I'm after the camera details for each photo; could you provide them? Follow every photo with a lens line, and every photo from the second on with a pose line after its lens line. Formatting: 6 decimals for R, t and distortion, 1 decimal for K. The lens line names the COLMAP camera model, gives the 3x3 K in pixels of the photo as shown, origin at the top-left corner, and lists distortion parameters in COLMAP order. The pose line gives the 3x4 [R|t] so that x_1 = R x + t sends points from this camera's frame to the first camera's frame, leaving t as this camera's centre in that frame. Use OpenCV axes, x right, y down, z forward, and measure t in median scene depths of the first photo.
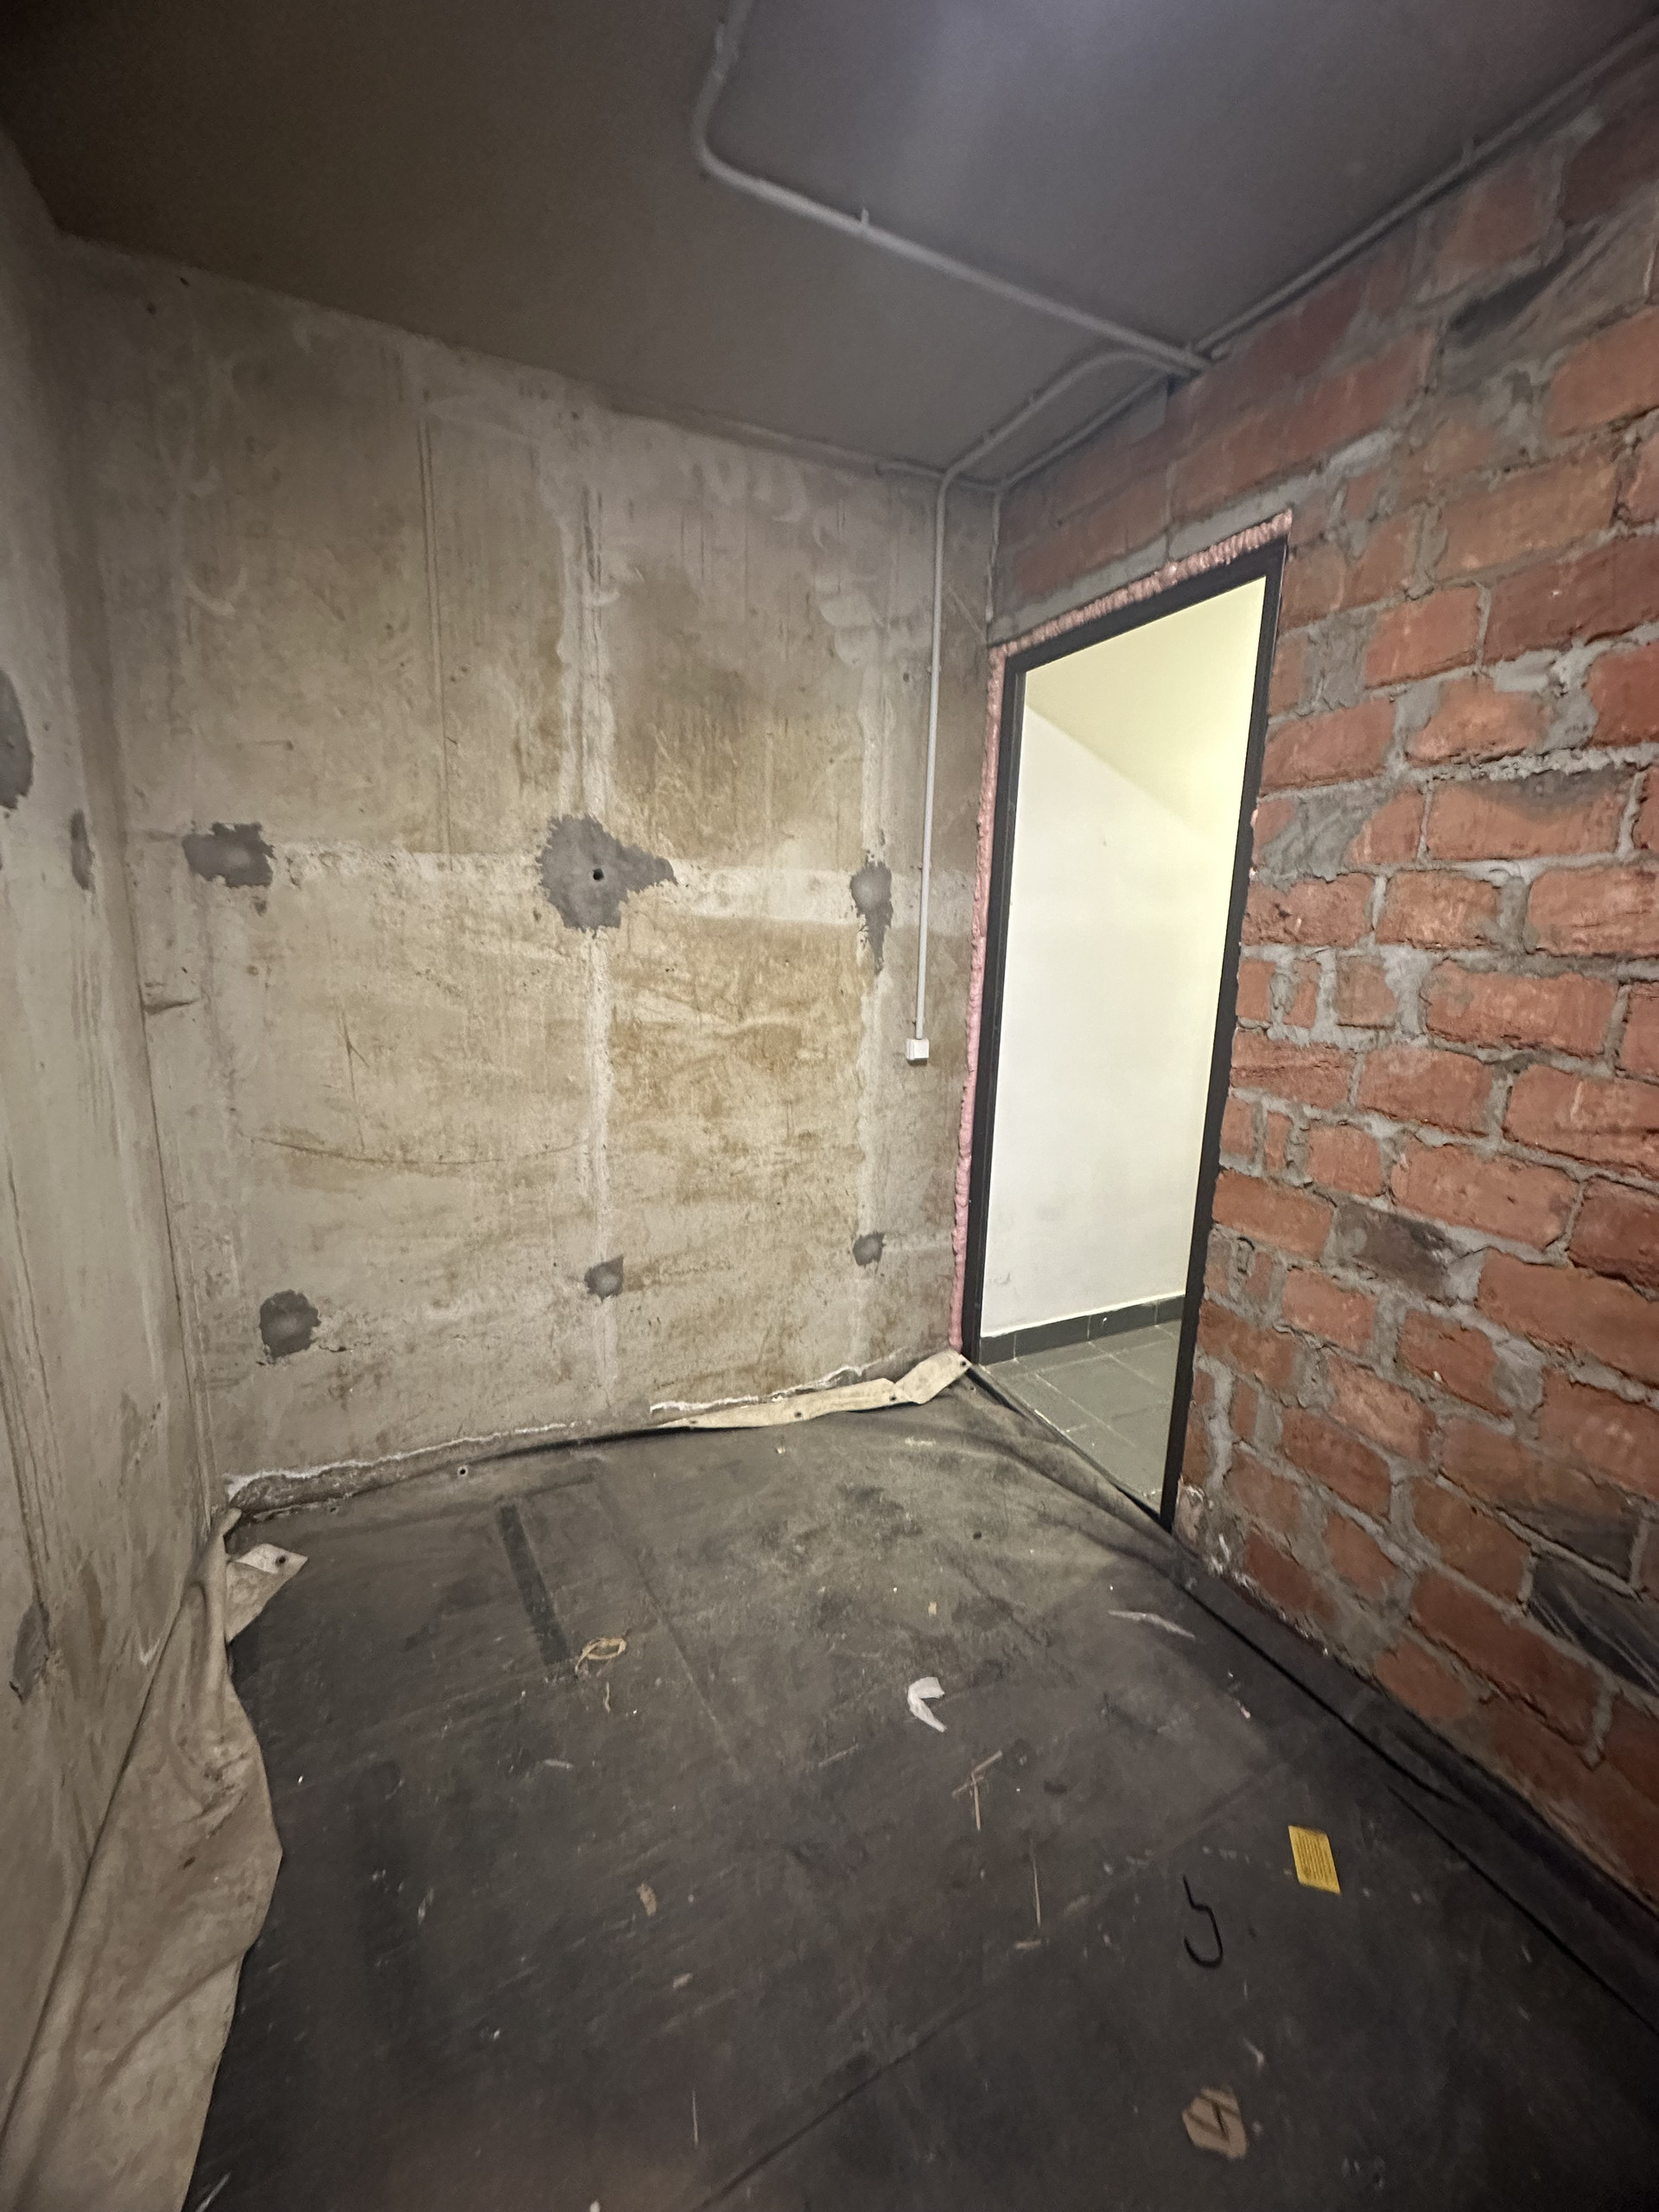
lens RADIAL K [[879.7, 0, 833.9], [0, 879.7, 1099.4], [0, 0, 1]] dist [-0.001039, -0.000447]
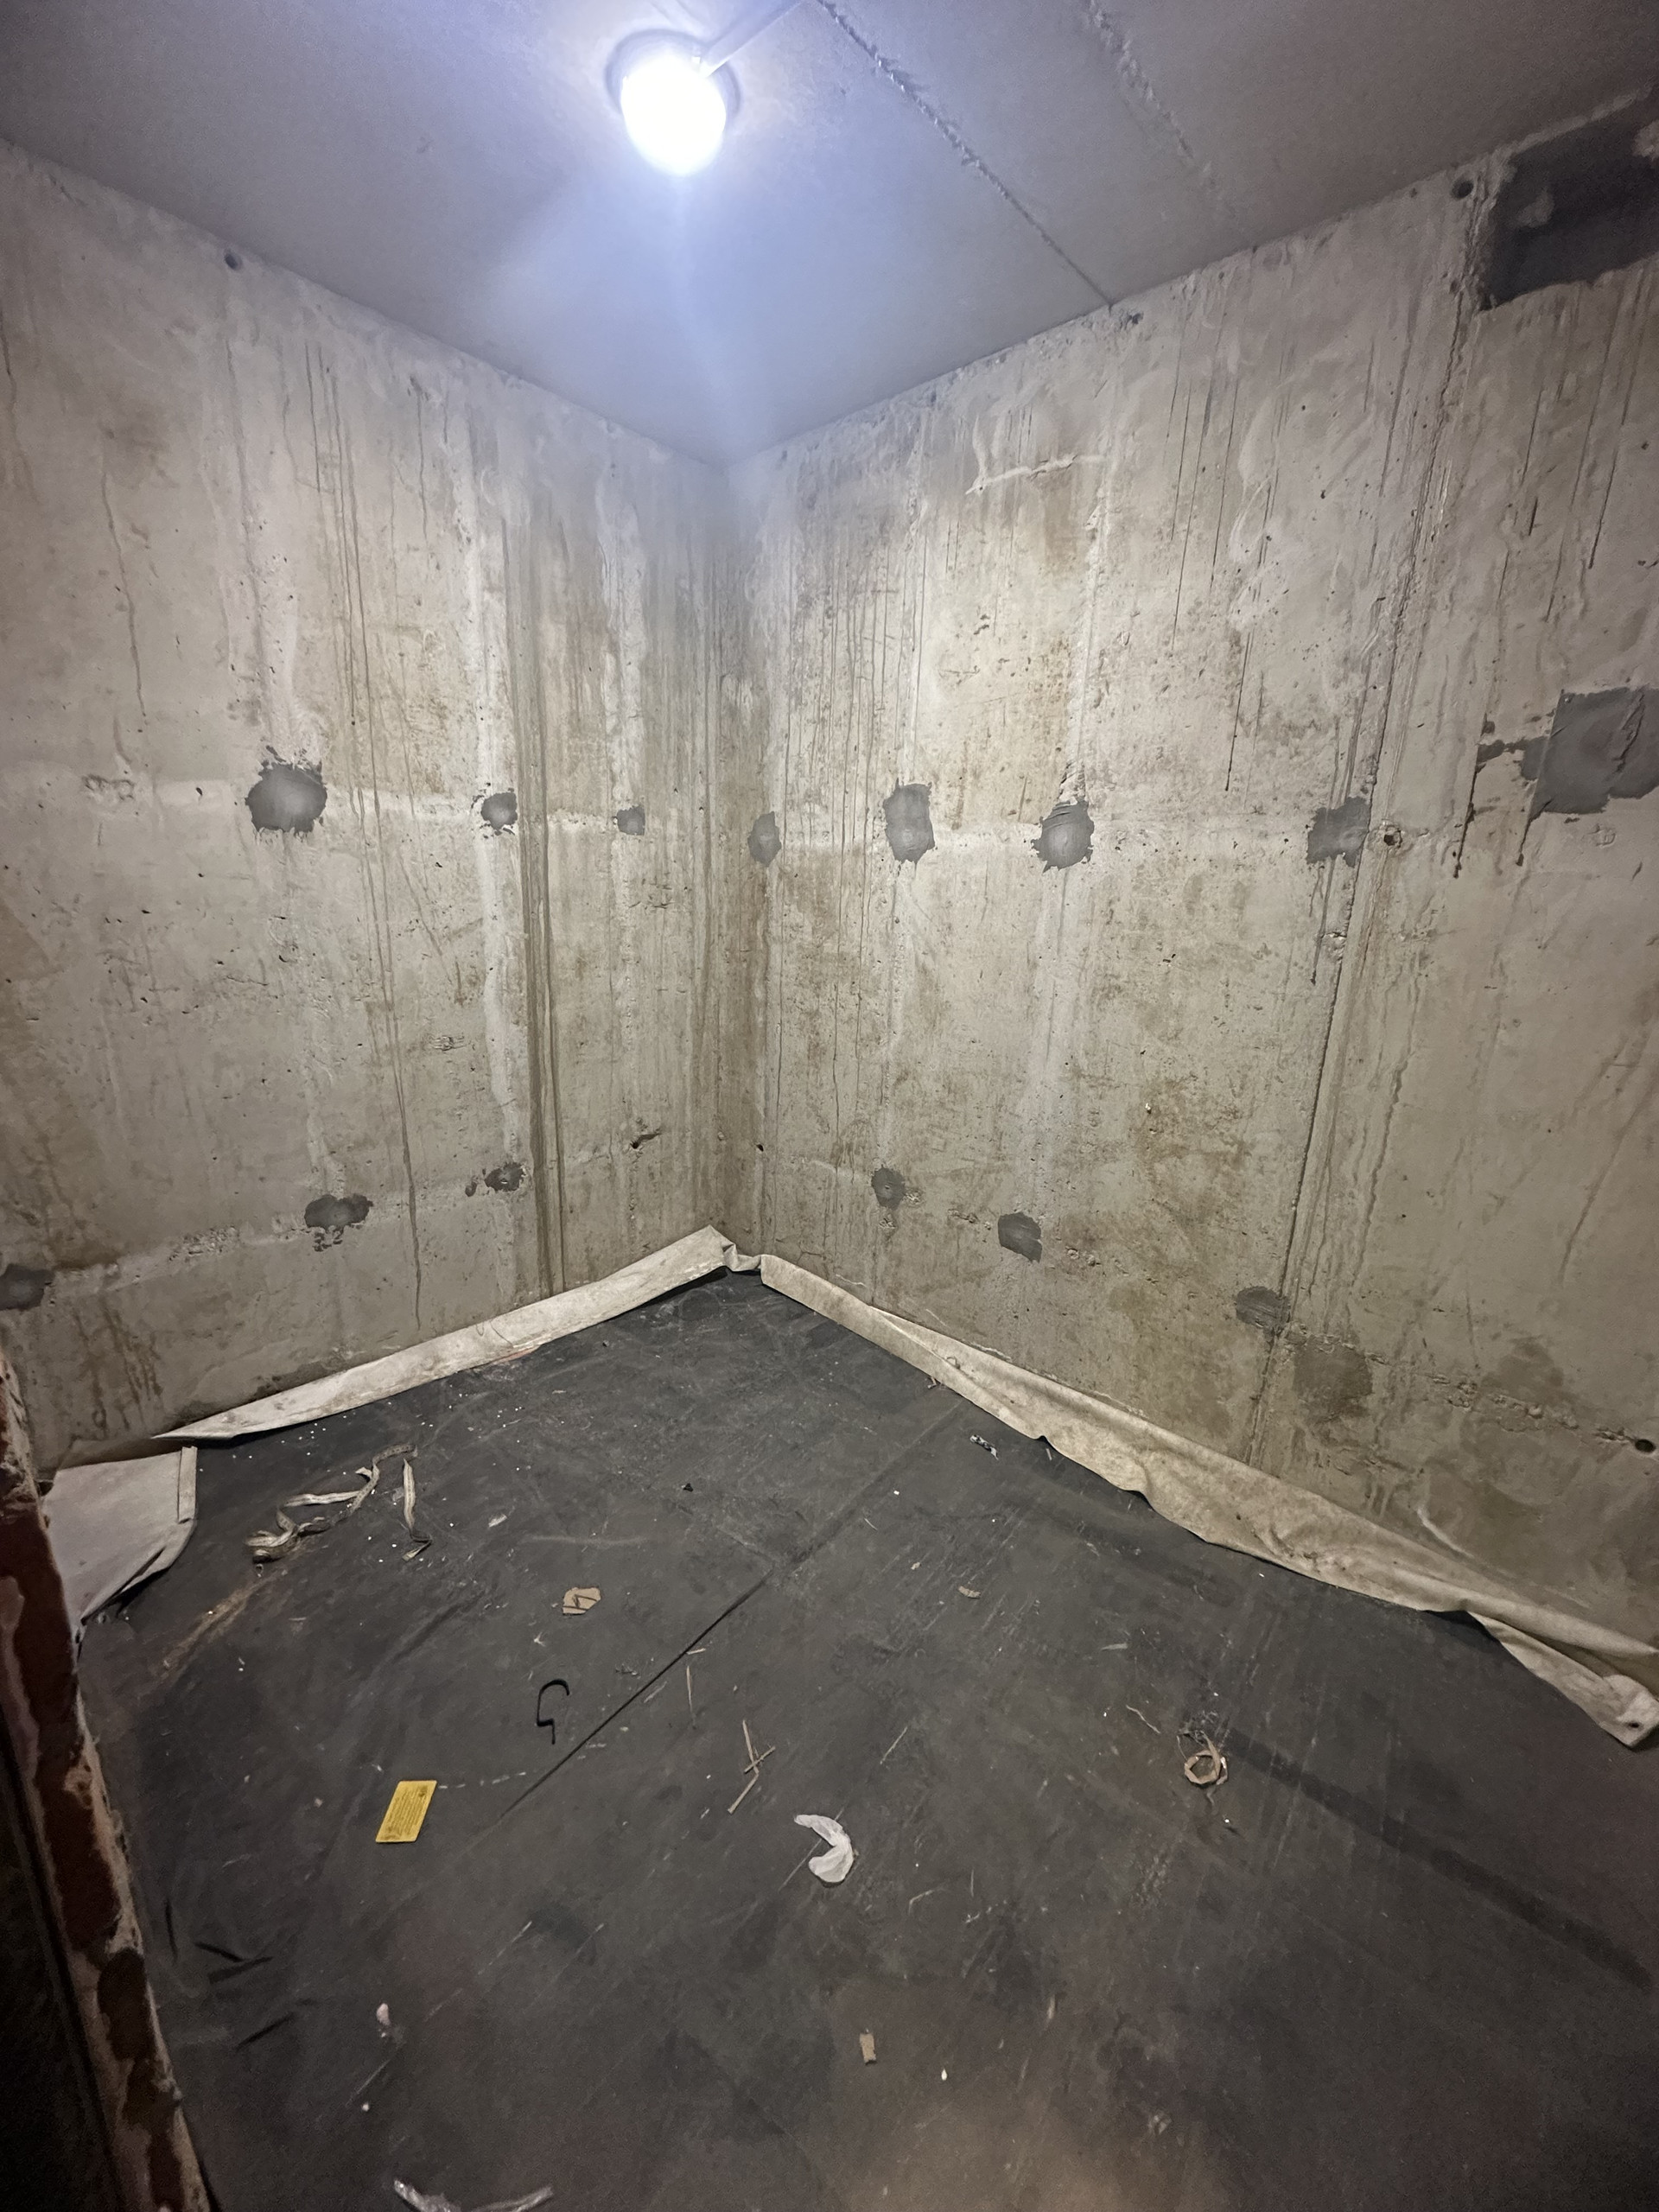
lens RADIAL K [[879.7, 0, 832.8], [0, 879.7, 1105.6], [0, 0, 1]] dist [-0.001039, -0.000447]
pose [[-0.925885, 0.031883, -0.376457, 0.263447], [-0.134527, 0.903301, 0.407369, -0.169790], [0.353042, 0.427821, -0.832064, 0.961792]]
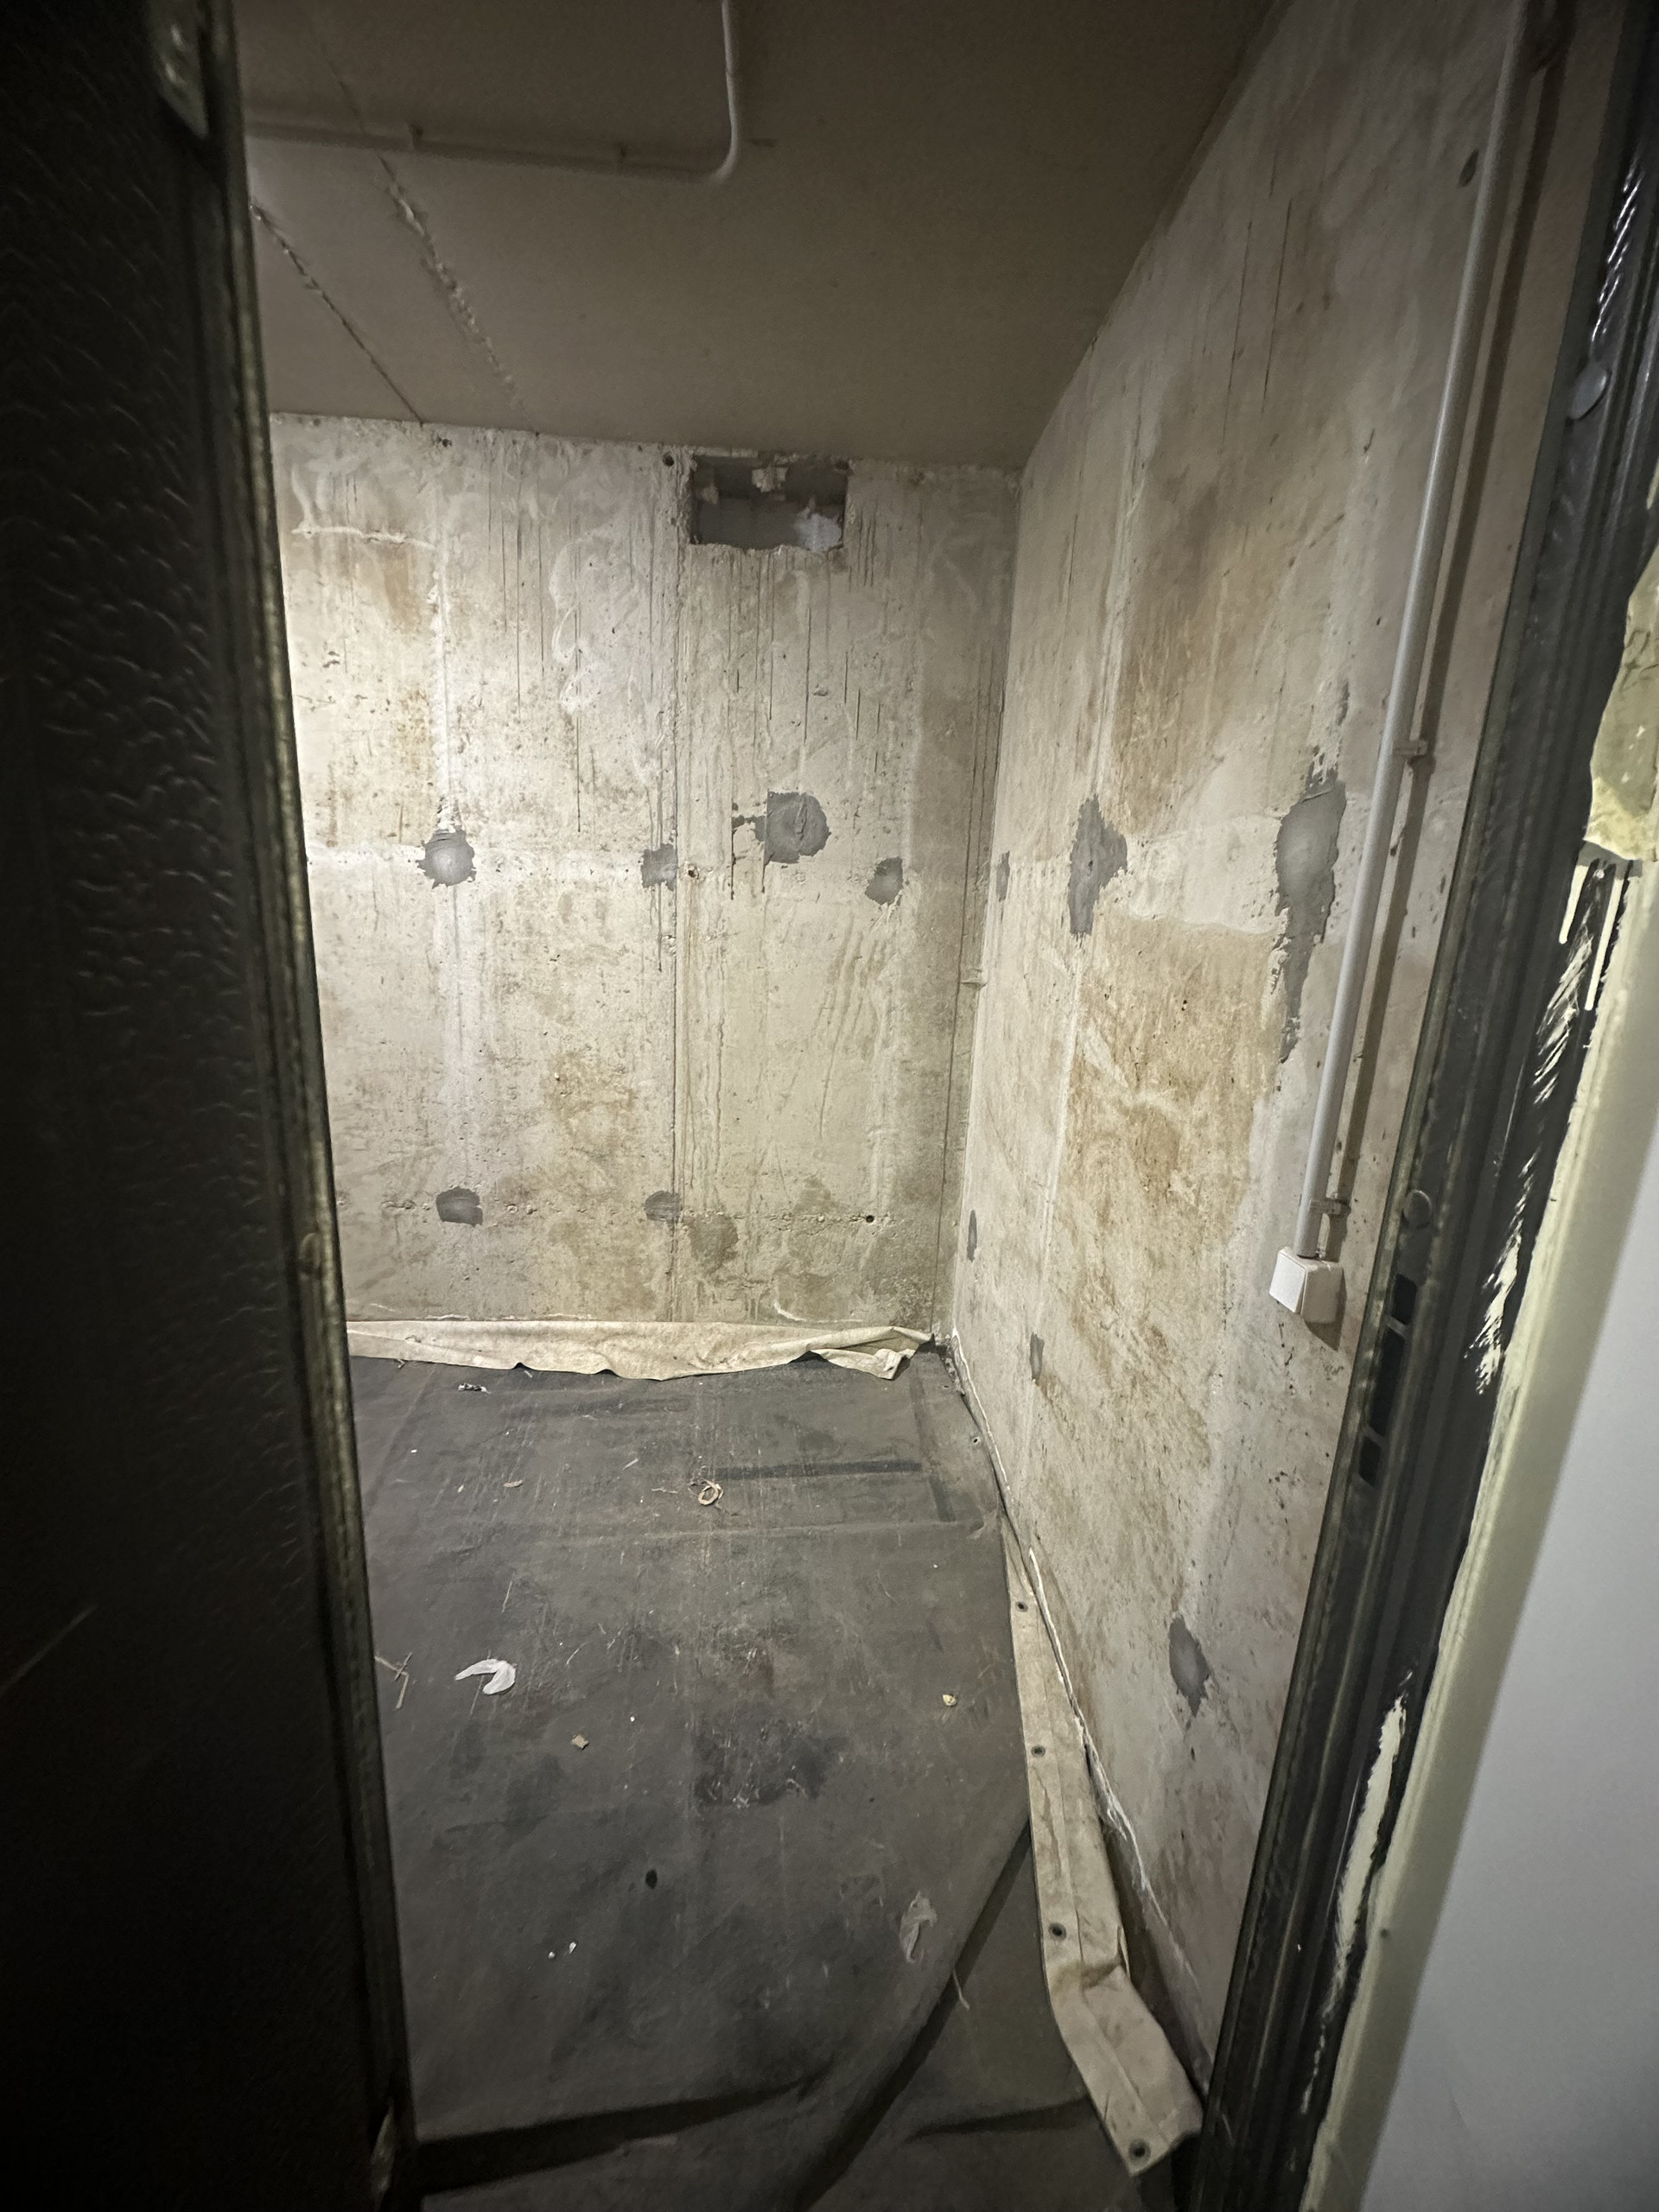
lens RADIAL K [[879.7, 0, 835.3], [0, 879.7, 1110.2], [0, 0, 1]] dist [-0.001039, -0.000447]
pose [[-0.378862, 0.165013, -0.910623, 0.531789], [-0.233958, 0.934936, 0.266756, -0.192169], [0.895392, 0.314111, -0.315606, 1.023990]]
